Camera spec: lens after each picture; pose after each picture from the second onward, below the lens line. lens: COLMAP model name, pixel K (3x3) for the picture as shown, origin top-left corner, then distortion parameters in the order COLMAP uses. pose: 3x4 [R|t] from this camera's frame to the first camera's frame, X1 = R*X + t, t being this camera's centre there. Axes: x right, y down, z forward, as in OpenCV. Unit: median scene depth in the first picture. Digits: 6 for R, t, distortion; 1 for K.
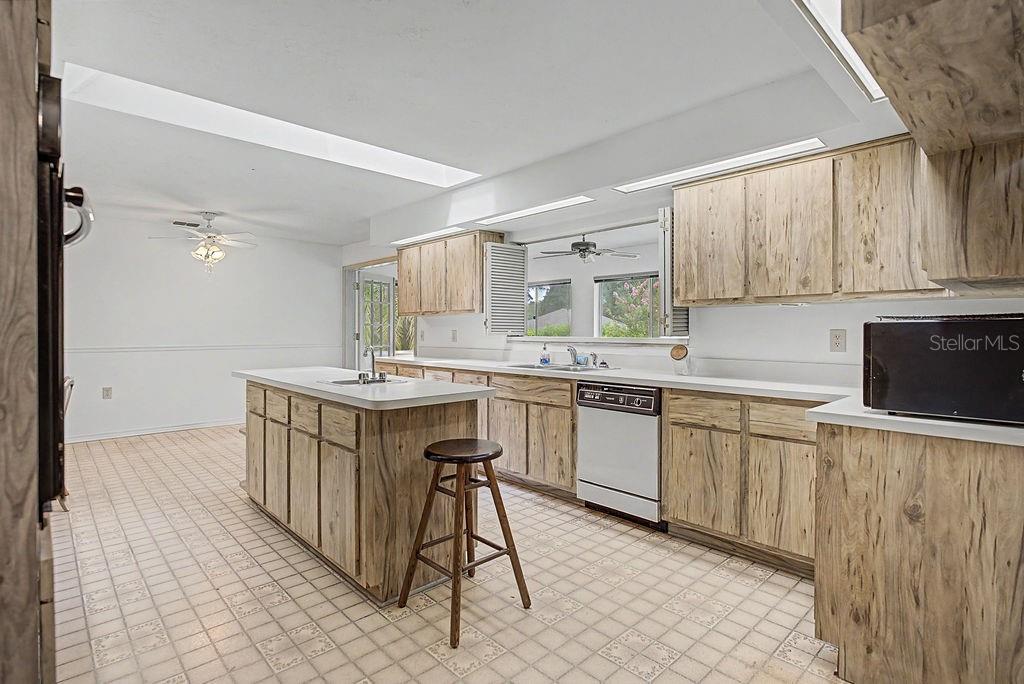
lens RADIAL K [[507.0, 0, 513.1], [0, 507.0, 335.2], [0, 0, 1]] dist [0.001707, 0.000044]
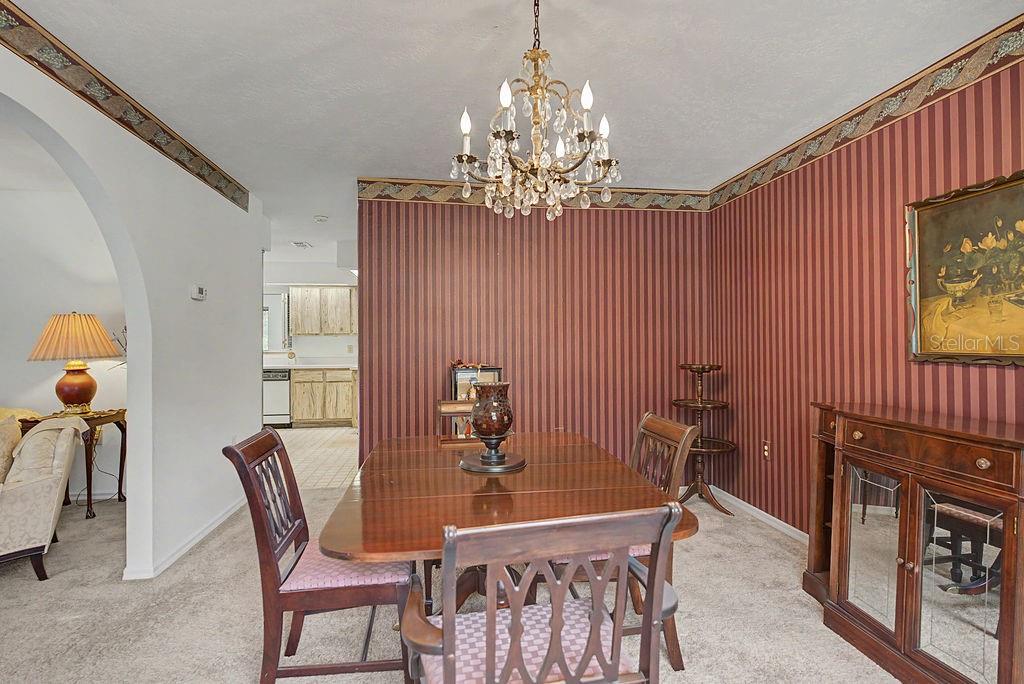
lens RADIAL K [[507.0, 0, 513.0], [0, 507.0, 340.1], [0, 0, 1]] dist [0.001707, 0.000044]
pose [[0.574934, 0.005363, 0.818182, -1.200880], [0.008163, 0.999891, -0.012290, 0.000486], [-0.818159, 0.013744, 0.574827, -1.430229]]
